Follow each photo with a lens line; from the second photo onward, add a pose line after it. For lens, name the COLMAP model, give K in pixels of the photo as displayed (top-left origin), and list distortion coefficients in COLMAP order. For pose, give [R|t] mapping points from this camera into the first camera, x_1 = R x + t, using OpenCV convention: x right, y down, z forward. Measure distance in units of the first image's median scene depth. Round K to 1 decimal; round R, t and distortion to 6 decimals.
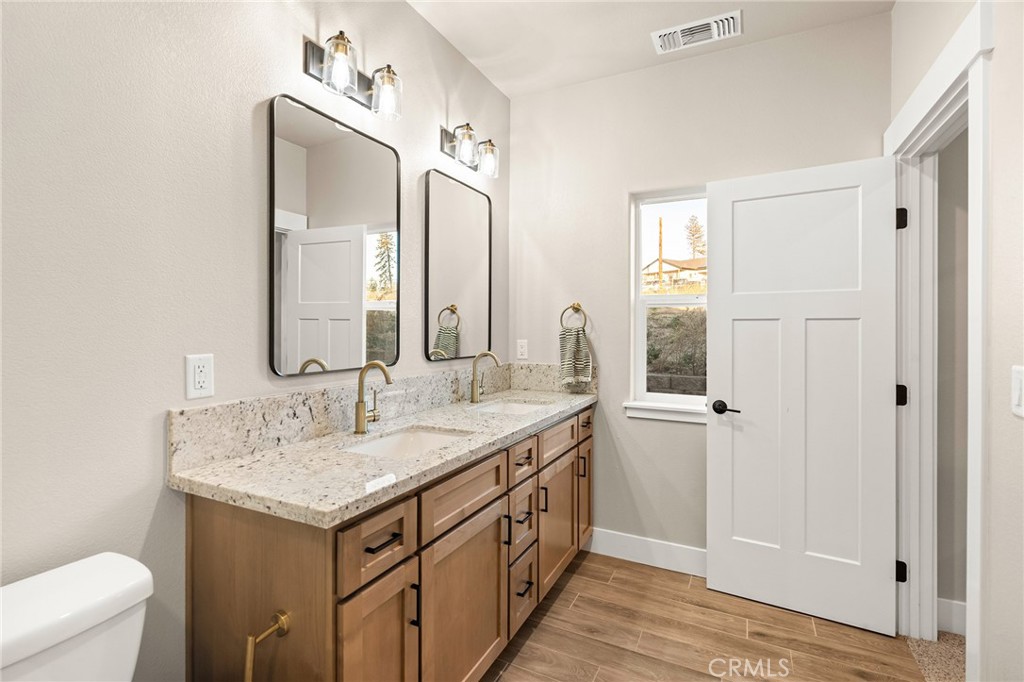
lens RADIAL K [[481.3, 0, 509.1], [0, 481.3, 321.1], [0, 0, 1]] dist [-0.000594, 0.000788]
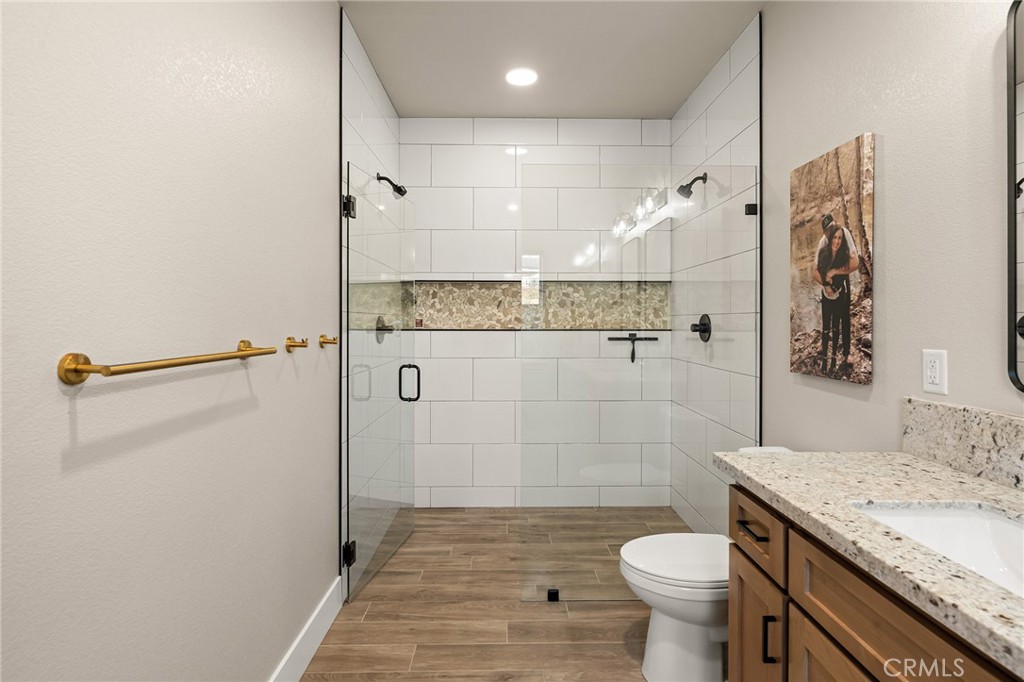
lens RADIAL K [[481.3, 0, 509.1], [0, 481.3, 321.1], [0, 0, 1]] dist [-0.000594, 0.000788]
pose [[-0.889312, -0.005156, -0.457271, 0.542178], [0.001656, 0.999894, -0.014495, 0.021889], [0.457297, -0.013647, -0.889209, 1.353331]]
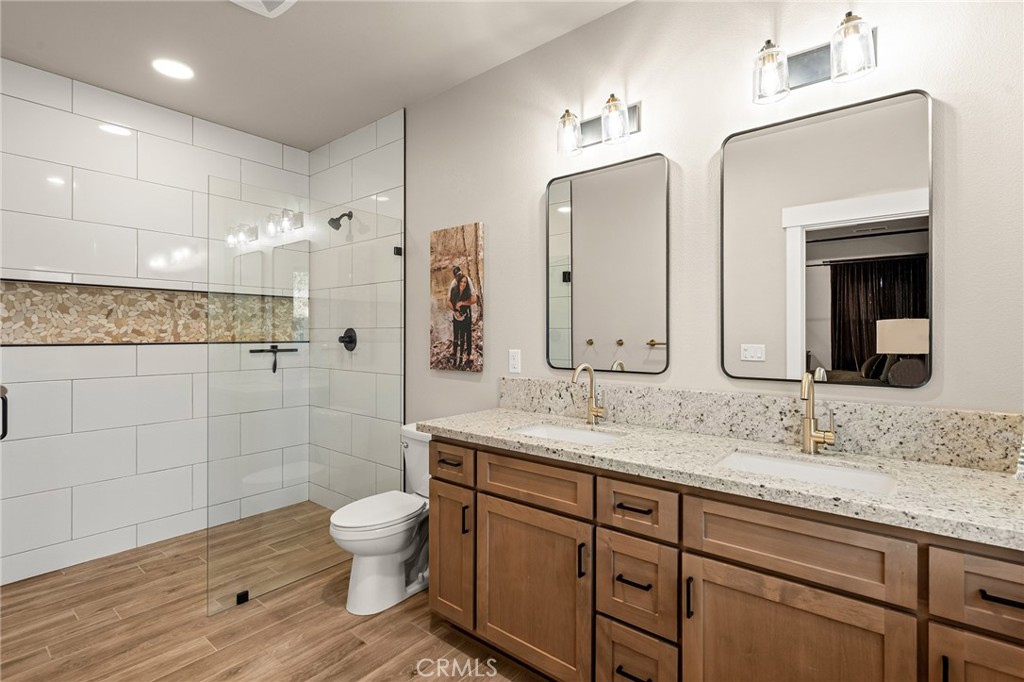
lens RADIAL K [[487.5, 0, 508.7], [0, 487.5, 331.3], [0, 0, 1]] dist [-0.001131, 0.001147]
pose [[-0.223934, -0.009384, -0.974559, 1.088944], [0.010904, 0.999867, -0.012133, 0.019871], [0.974543, -0.013343, -0.223802, 1.276737]]
